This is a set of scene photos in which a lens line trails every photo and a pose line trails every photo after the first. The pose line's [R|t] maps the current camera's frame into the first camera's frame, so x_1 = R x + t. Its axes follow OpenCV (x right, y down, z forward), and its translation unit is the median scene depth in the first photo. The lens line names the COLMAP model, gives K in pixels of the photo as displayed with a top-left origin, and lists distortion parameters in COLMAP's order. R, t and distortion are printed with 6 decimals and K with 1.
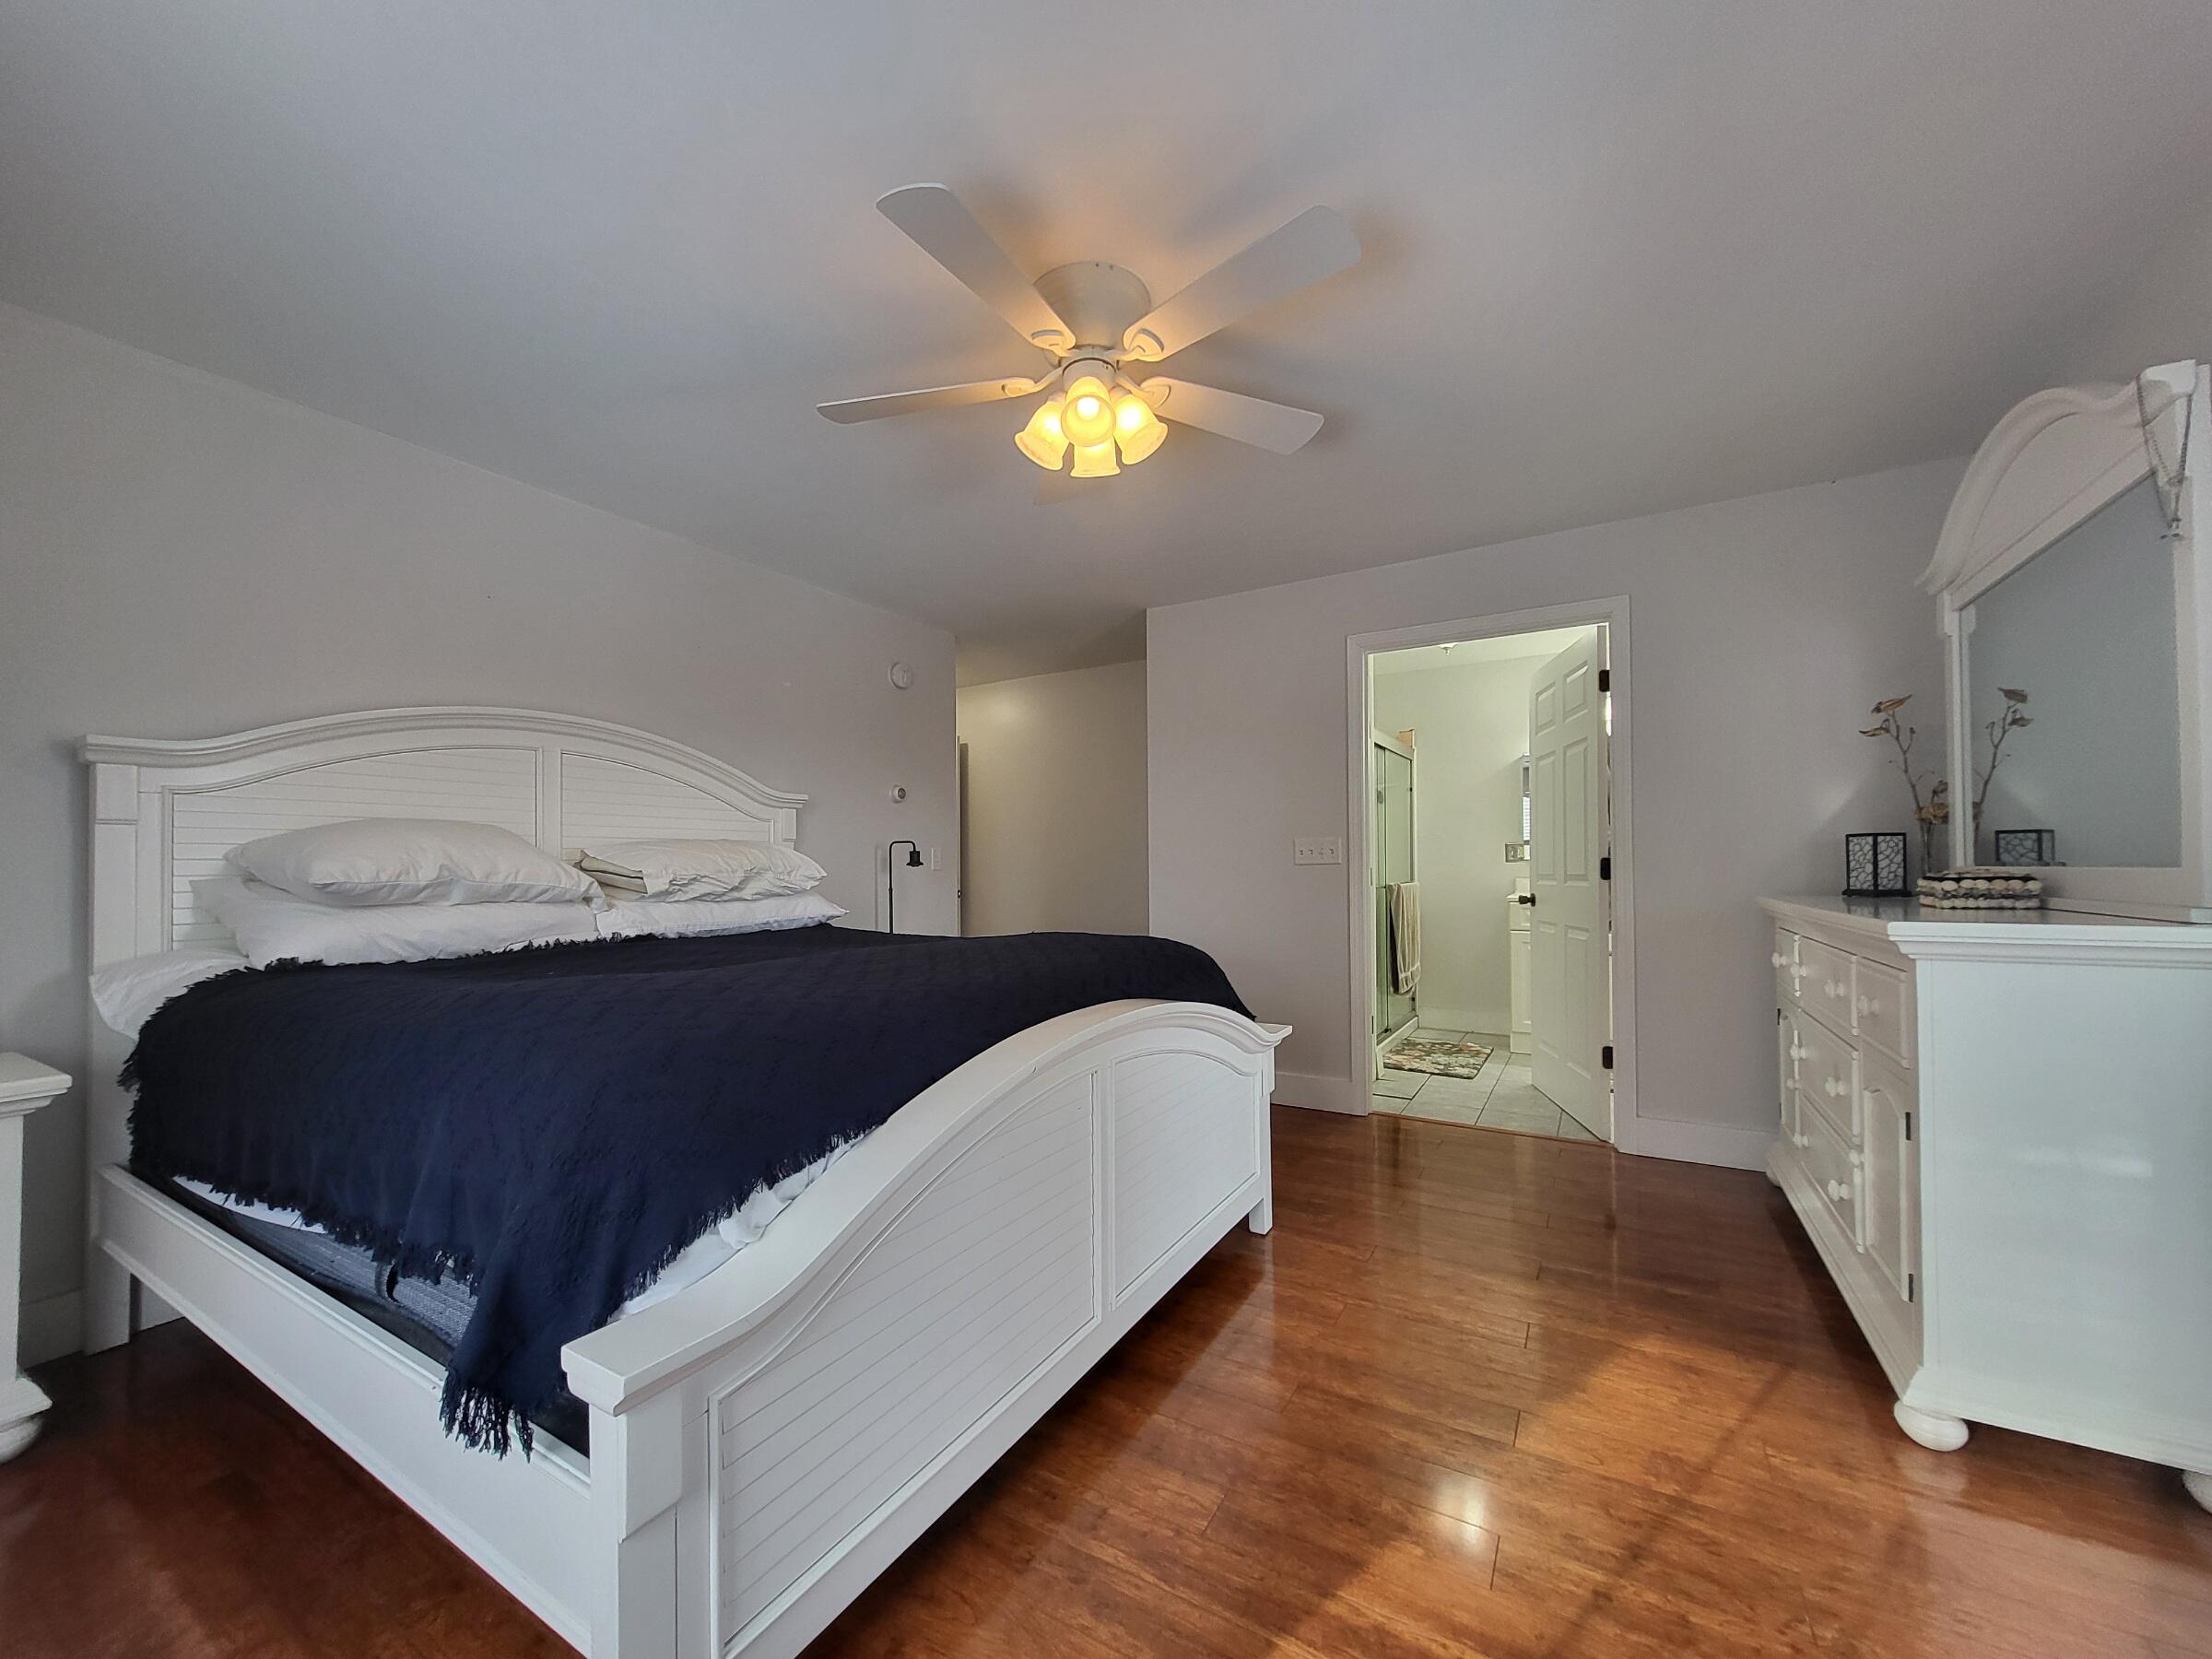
lens RADIAL K [[868.4, 0, 1075.2], [0, 868.4, 861.7], [0, 0, 1]] dist [0.000631, -0.000441]
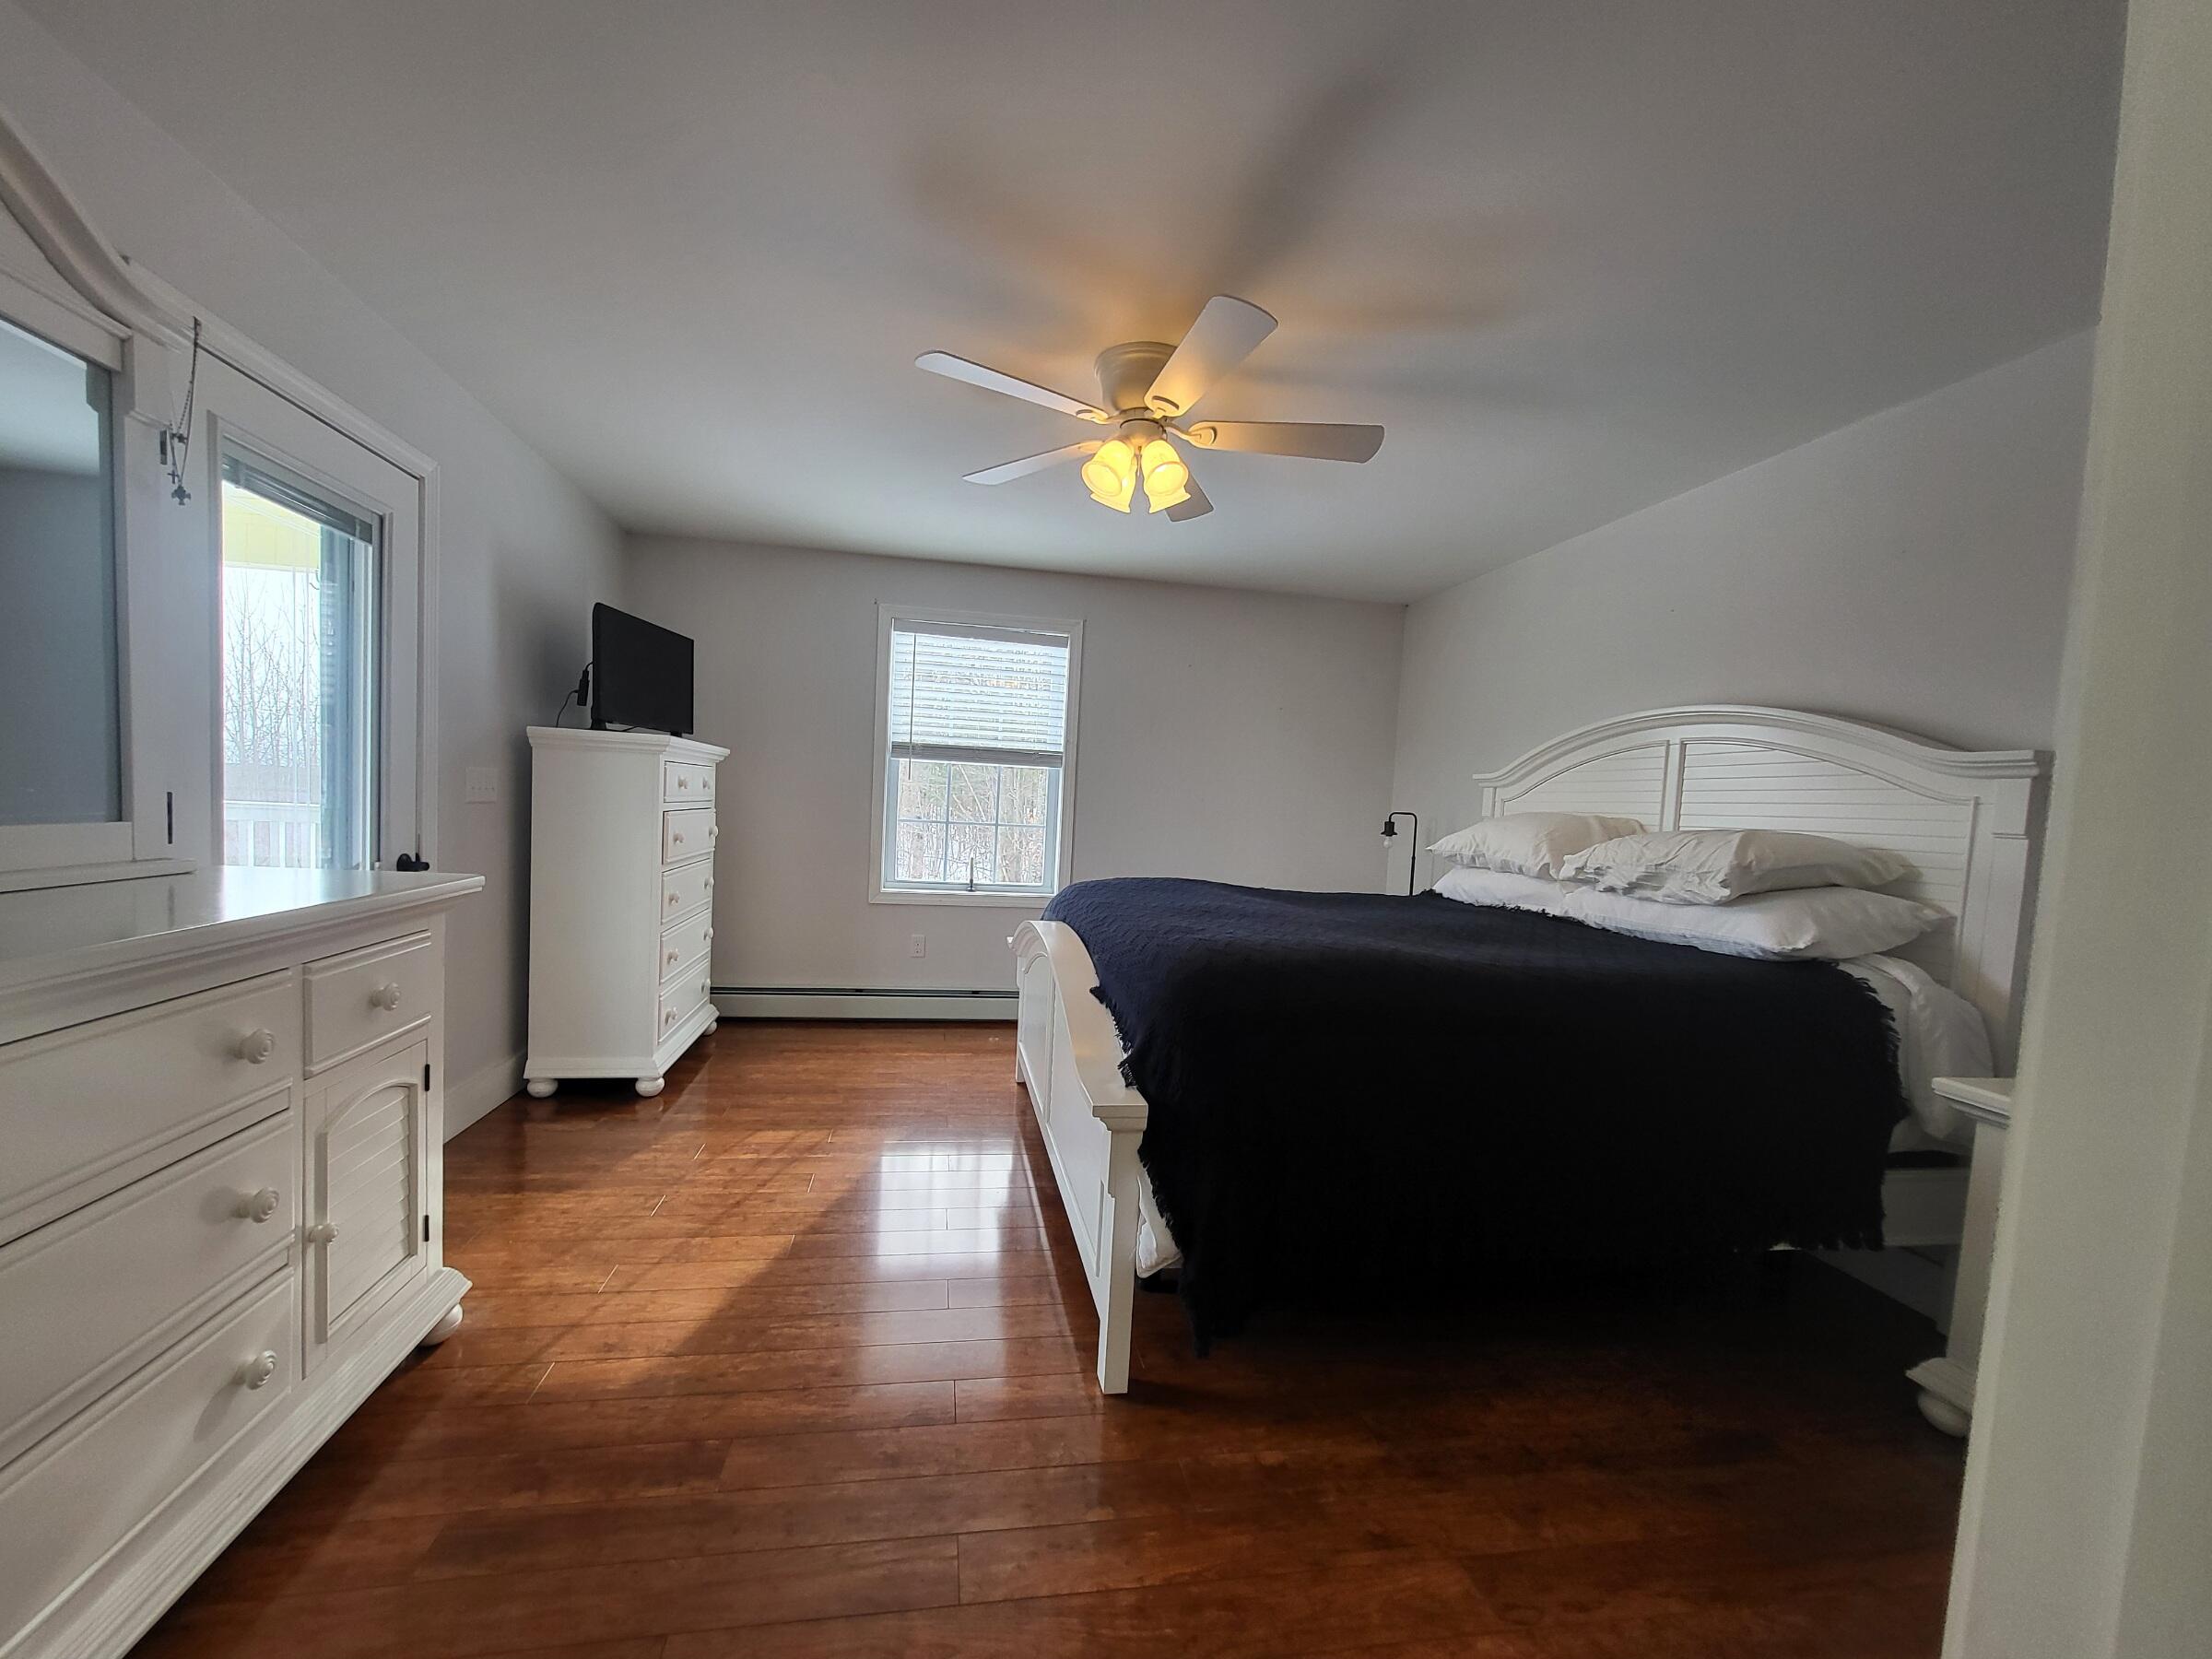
lens RADIAL K [[868.4, 0, 1075.2], [0, 868.4, 861.7], [0, 0, 1]] dist [0.000631, -0.000441]
pose [[-0.762518, 0.012301, -0.646850, 0.810689], [-0.040376, 0.996965, 0.066556, -0.036680], [0.645706, 0.076867, -0.759708, 1.765630]]
